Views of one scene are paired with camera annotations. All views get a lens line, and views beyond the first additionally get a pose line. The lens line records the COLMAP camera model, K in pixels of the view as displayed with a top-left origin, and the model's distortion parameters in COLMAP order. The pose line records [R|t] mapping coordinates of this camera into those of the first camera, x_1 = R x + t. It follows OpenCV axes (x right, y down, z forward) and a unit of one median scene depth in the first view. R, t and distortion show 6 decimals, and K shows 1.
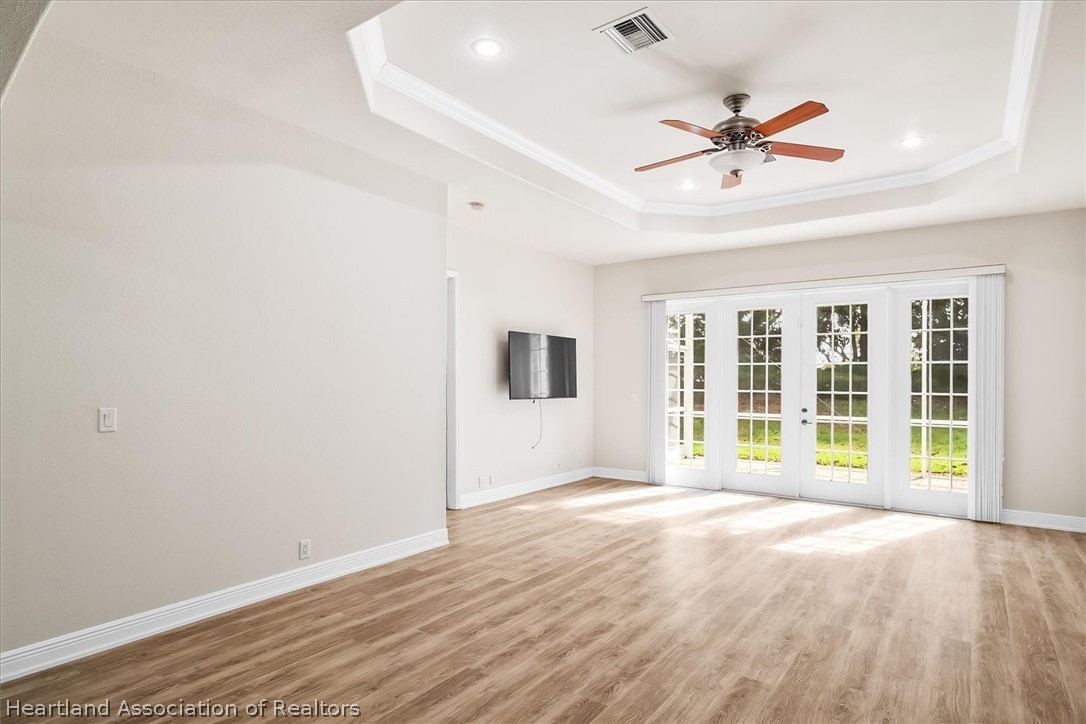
lens RADIAL K [[591.4, 0, 544.6], [0, 591.4, 375.0], [0, 0, 1]] dist [-0.003374, 0.006113]
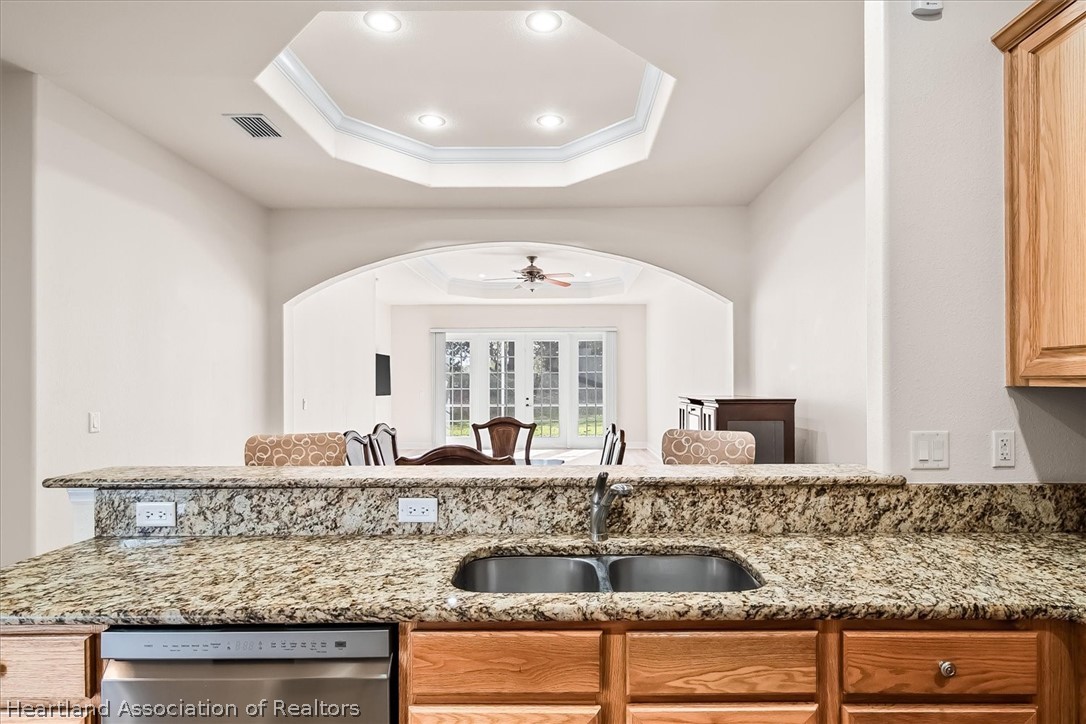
lens RADIAL K [[595.8, 0, 545.3], [0, 595.8, 372.2], [0, 0, 1]] dist [-0.006341, -0.000661]
pose [[0.823353, -0.009583, 0.567448, -0.936166], [0.017829, 0.999801, -0.008985, -0.007794], [-0.567249, 0.017515, 0.823360, -0.903512]]
